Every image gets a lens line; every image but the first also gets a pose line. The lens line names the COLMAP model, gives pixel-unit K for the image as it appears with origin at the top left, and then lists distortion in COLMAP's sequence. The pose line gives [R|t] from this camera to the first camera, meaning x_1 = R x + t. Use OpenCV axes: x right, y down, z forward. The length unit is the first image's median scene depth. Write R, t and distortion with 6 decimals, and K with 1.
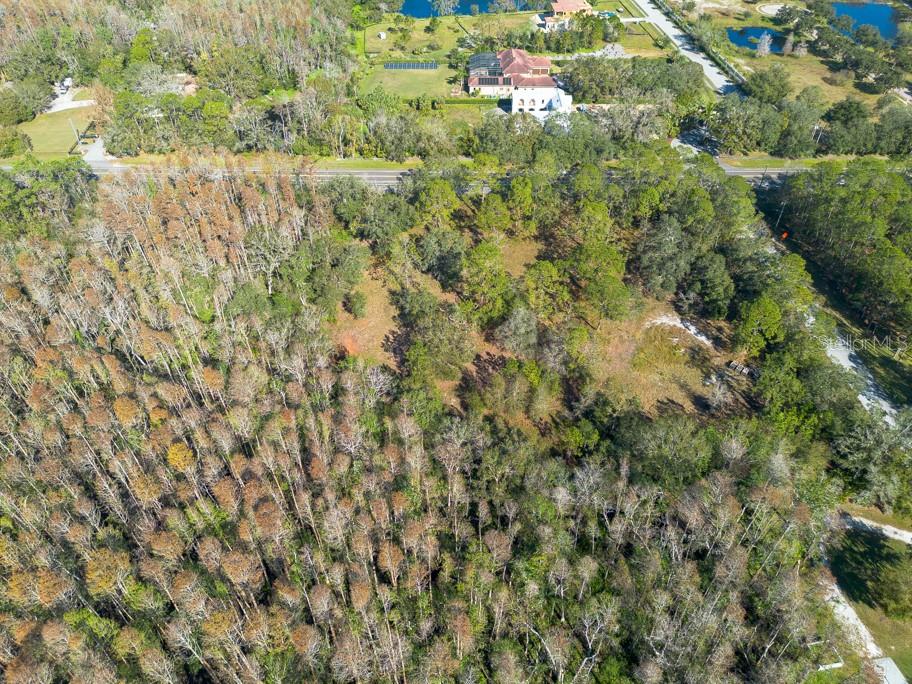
lens RADIAL K [[645.6, 0, 430.6], [0, 645.6, 343.4], [0, 0, 1]] dist [0.051893, -0.042093]
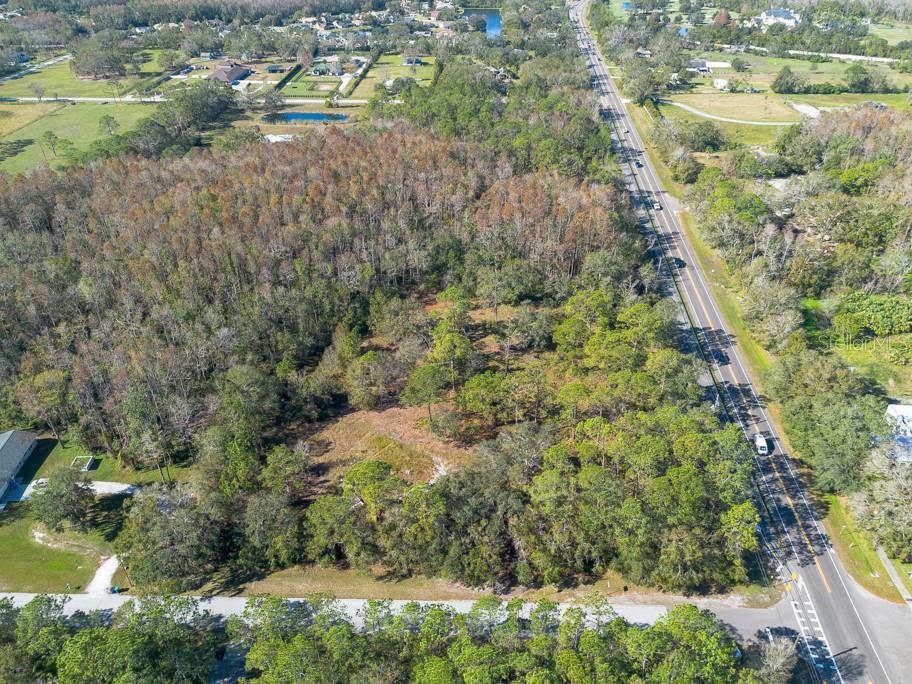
lens RADIAL K [[669.0, 0, 427.1], [0, 669.0, 344.9], [0, 0, 1]] dist [0.065147, -0.062909]
pose [[-0.087293, 0.541377, -0.836236, 0.768018], [-0.669622, 0.589617, 0.451617, -0.400640], [0.737554, 0.599385, 0.311049, 0.441953]]
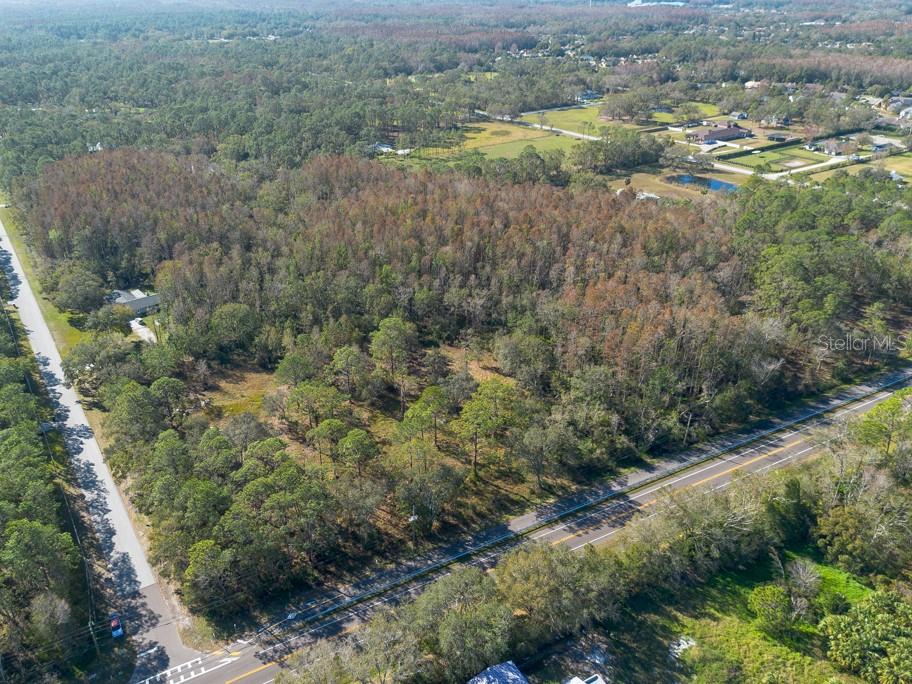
lens RADIAL K [[674.1, 0, 418.5], [0, 674.1, 340.9], [0, 0, 1]] dist [0.055634, -0.047629]
pose [[-0.854979, 0.255536, -0.451344, 0.432548], [-0.341490, 0.377633, 0.860685, -0.859738], [0.390378, 0.889997, -0.235605, 0.921183]]
